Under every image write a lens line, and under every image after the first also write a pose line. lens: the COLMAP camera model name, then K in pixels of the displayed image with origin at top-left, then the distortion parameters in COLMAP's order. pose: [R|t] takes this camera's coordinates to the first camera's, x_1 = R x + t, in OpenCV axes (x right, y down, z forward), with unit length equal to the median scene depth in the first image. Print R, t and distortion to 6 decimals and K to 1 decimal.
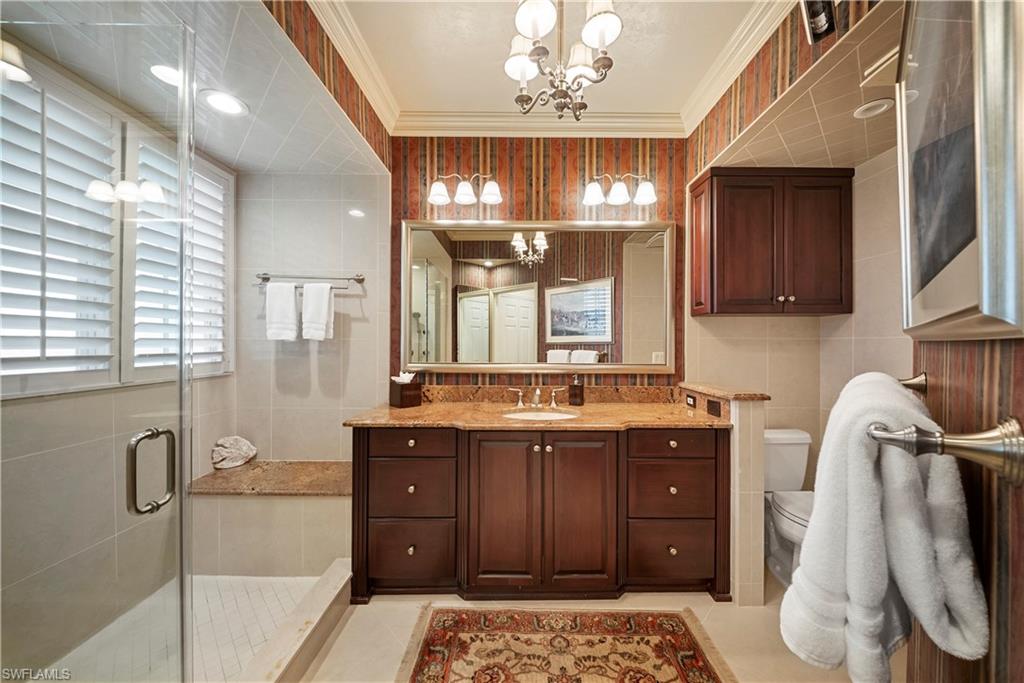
lens RADIAL K [[356.4, 0, 520.6], [0, 356.4, 342.8], [0, 0, 1]] dist [-0.007733, -0.000220]
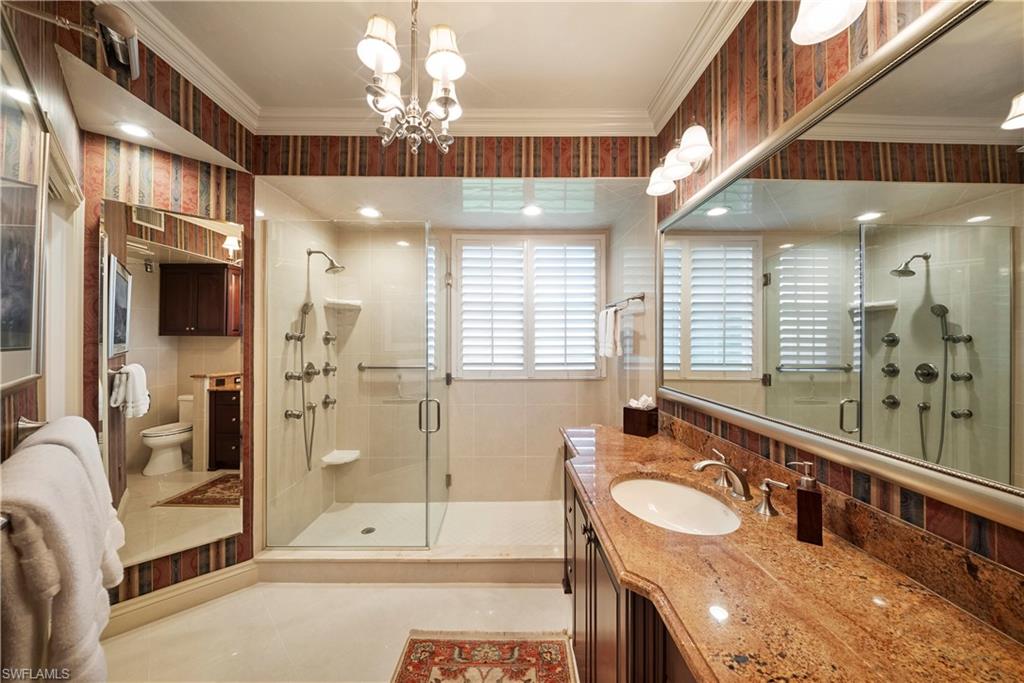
lens RADIAL K [[356.4, 0, 516.5], [0, 356.4, 340.5], [0, 0, 1]] dist [-0.007733, -0.000220]
pose [[0.012791, -0.007324, -0.999891, 0.754613], [-0.003061, 0.999968, -0.007364, -0.068611], [0.999914, 0.003155, 0.012769, 0.876164]]
